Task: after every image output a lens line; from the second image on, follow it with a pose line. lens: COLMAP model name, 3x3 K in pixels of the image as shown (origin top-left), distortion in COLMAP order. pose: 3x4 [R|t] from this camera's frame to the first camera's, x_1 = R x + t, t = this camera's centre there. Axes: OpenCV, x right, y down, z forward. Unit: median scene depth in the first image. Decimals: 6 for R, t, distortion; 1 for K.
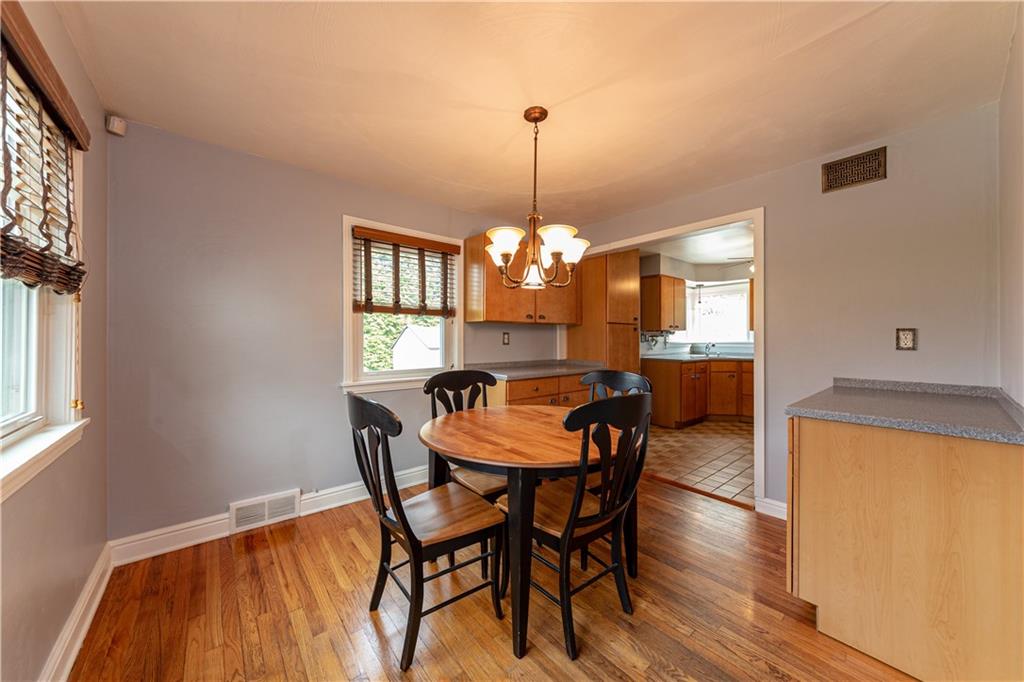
lens RADIAL K [[358.6, 0, 512.0], [0, 358.6, 341.0], [0, 0, 1]] dist [-0.006917, 0.000242]
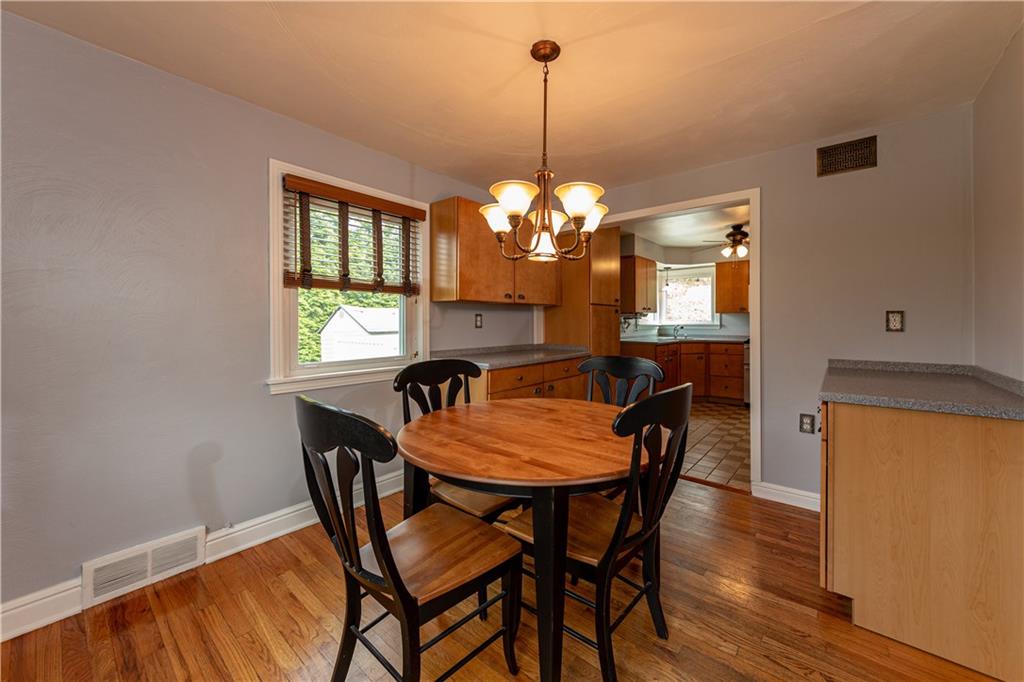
lens RADIAL K [[376.1, 0, 546.9], [0, 376.1, 323.9], [0, 0, 1]] dist [-0.015000, 0.005482]
pose [[0.973987, -0.002446, 0.226589, -0.118310], [0.002307, 0.999997, 0.000878, -0.000236], [-0.226591, -0.000332, 0.973990, 0.140837]]
